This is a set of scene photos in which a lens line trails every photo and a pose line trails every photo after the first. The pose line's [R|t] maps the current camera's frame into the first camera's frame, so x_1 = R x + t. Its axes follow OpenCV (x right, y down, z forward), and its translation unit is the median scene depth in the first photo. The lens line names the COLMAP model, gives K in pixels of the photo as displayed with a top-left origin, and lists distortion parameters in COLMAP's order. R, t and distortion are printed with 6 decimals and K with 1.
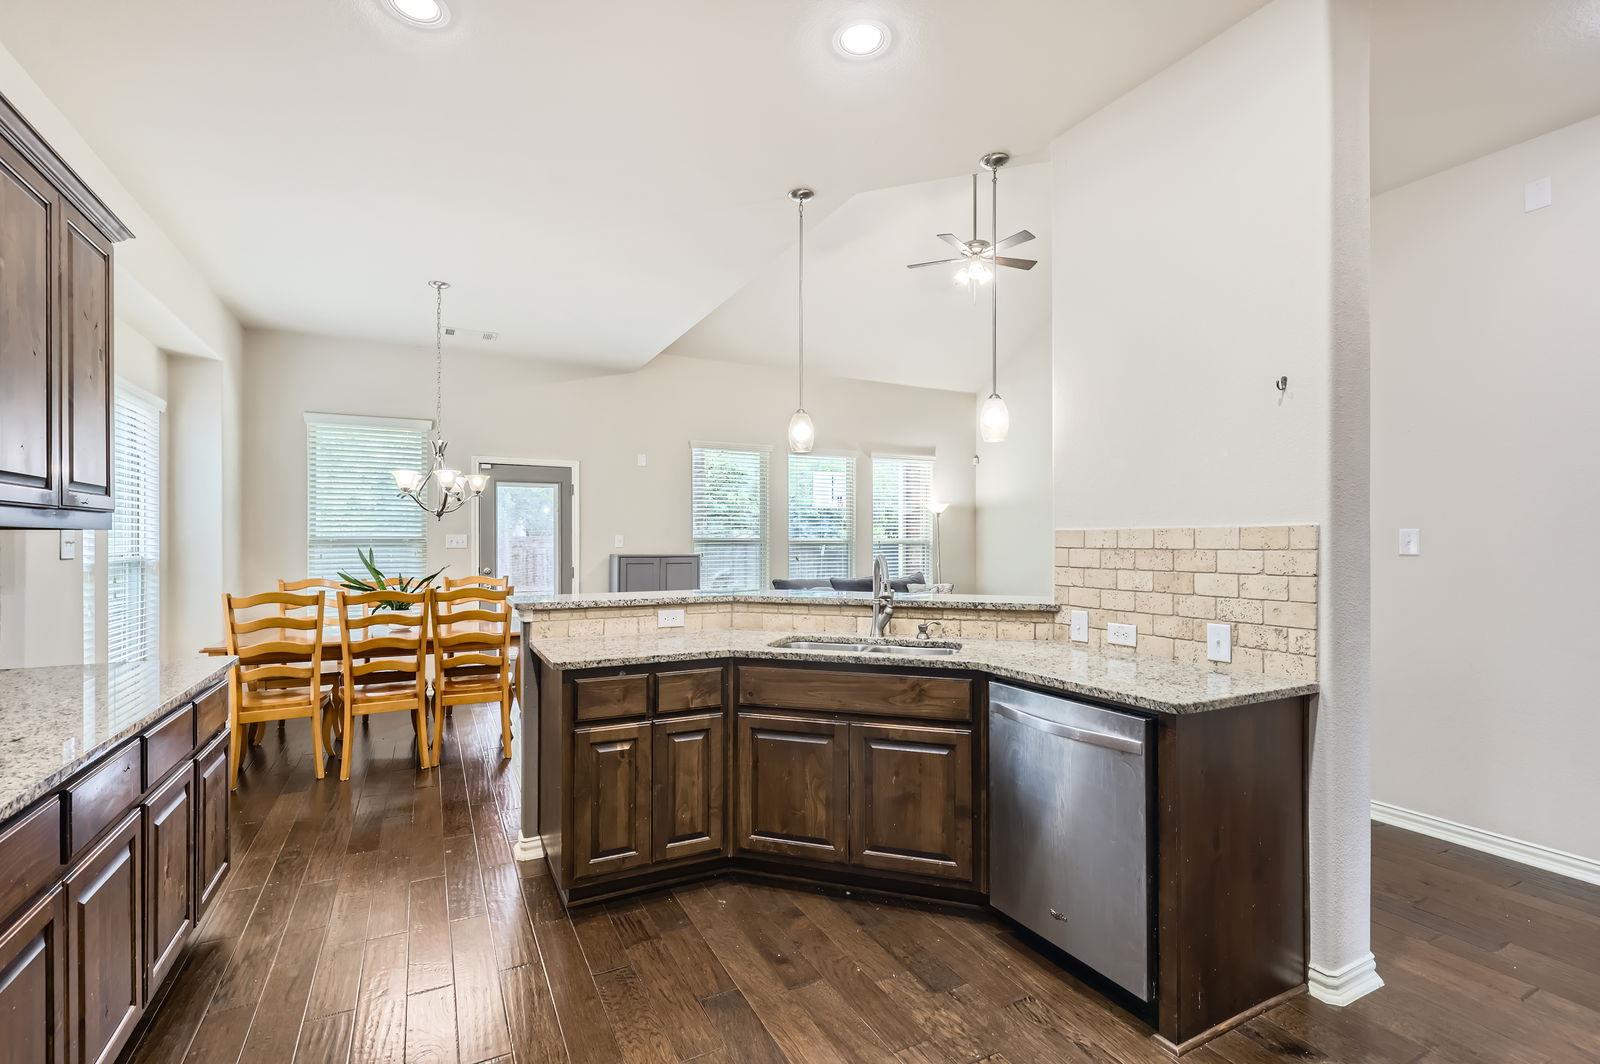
lens RADIAL K [[719.0, 0, 788.5], [0, 719.0, 540.5], [0, 0, 1]] dist [0.002764, -0.000914]
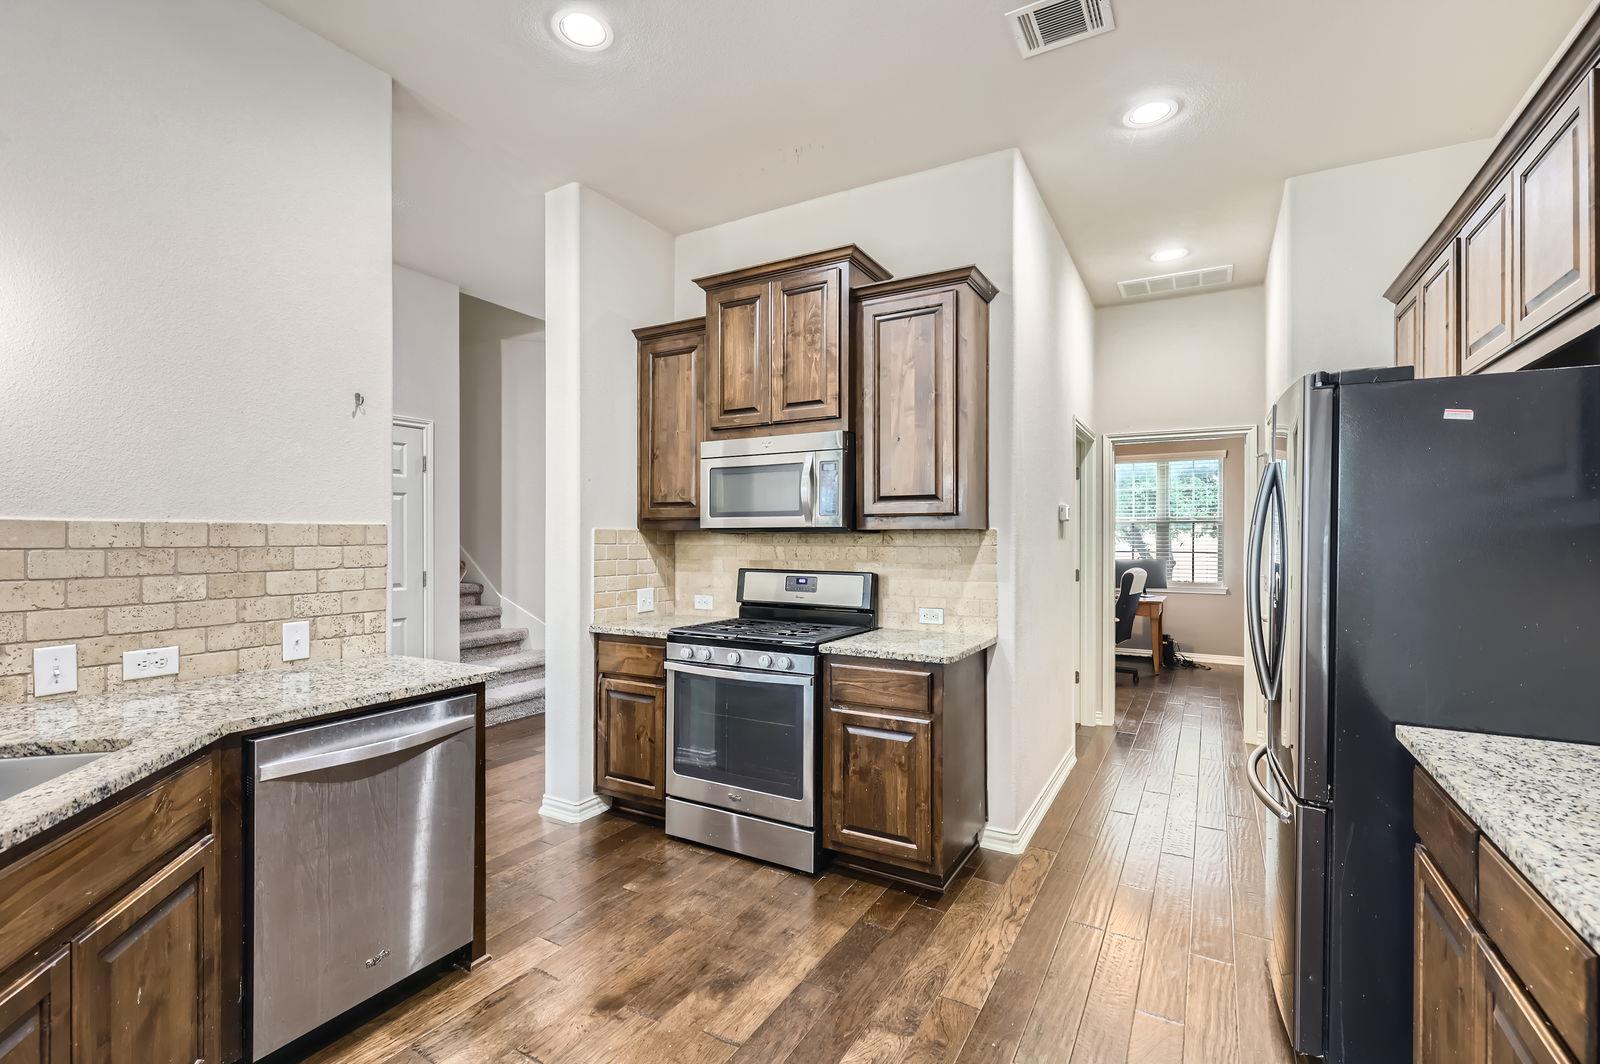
lens RADIAL K [[719.0, 0, 798.8], [0, 719.0, 536.9], [0, 0, 1]] dist [0.002764, -0.000914]
pose [[-0.546034, -0.001236, 0.837762, -0.529722], [-0.001011, 0.999999, 0.000816, -0.001638], [-0.837763, -0.000401, -0.546034, 0.847856]]
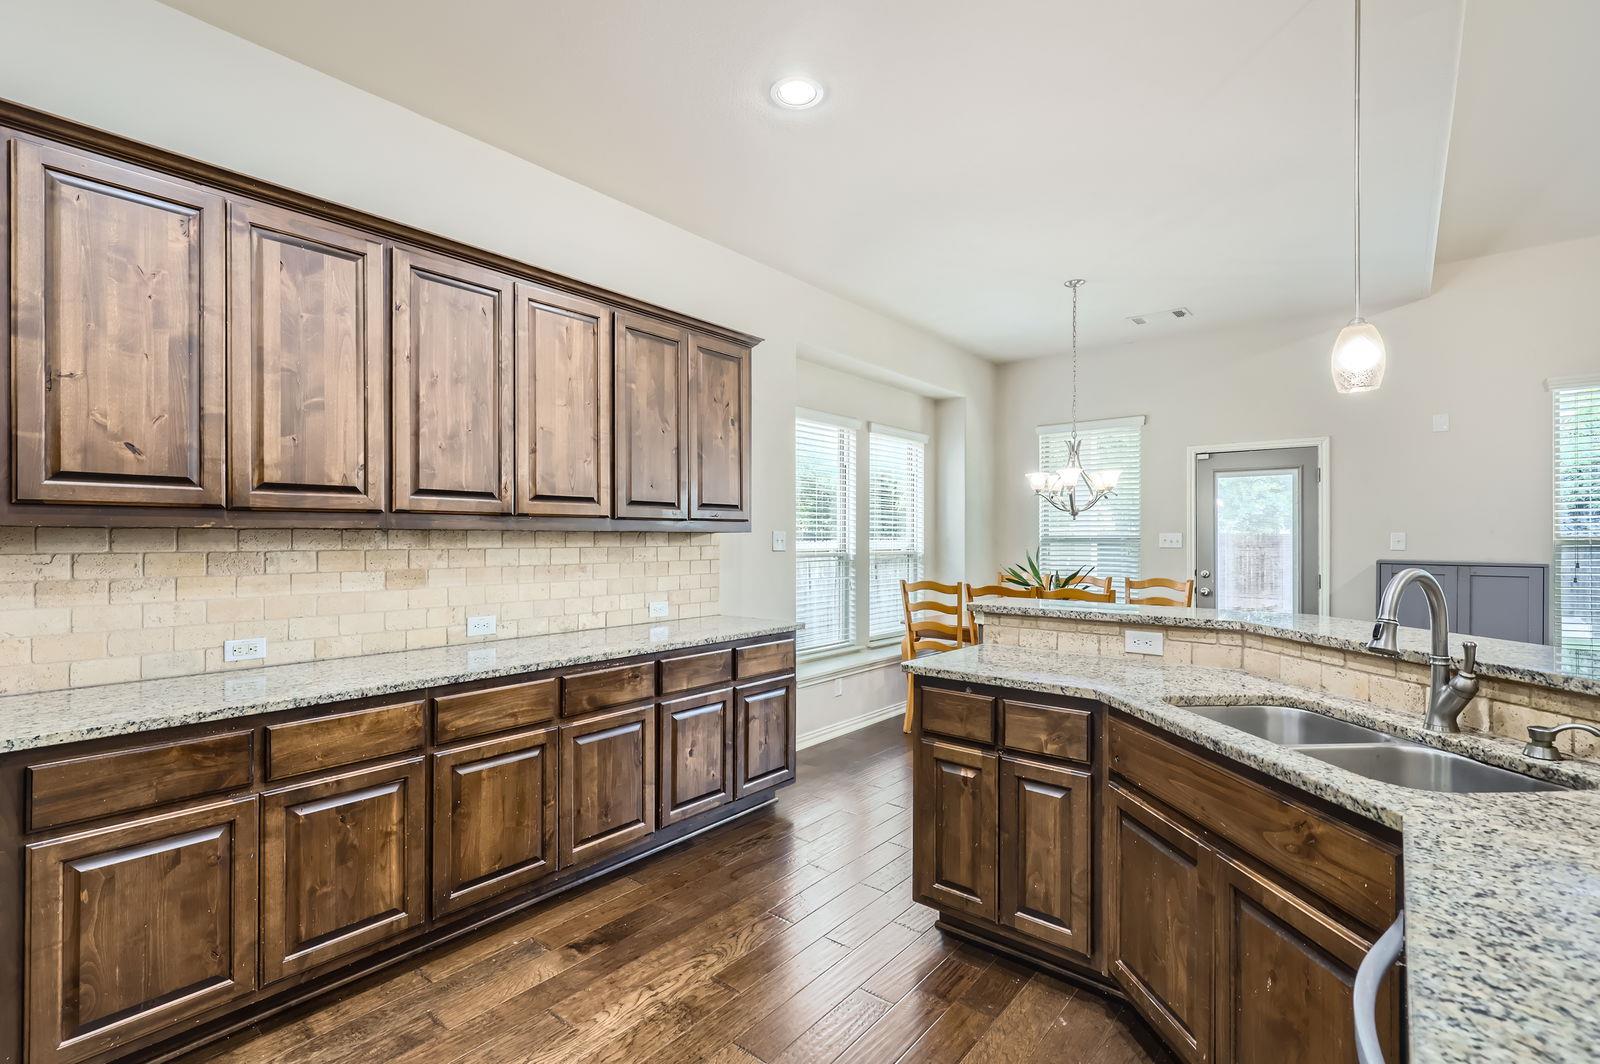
lens RADIAL K [[719.0, 0, 793.4], [0, 719.0, 532.7], [0, 0, 1]] dist [0.002764, -0.000914]
pose [[0.395476, -0.005795, -0.918458, 0.480170], [-0.002181, 0.999971, -0.007248, -0.002722], [0.918474, 0.004869, 0.395452, 0.433268]]
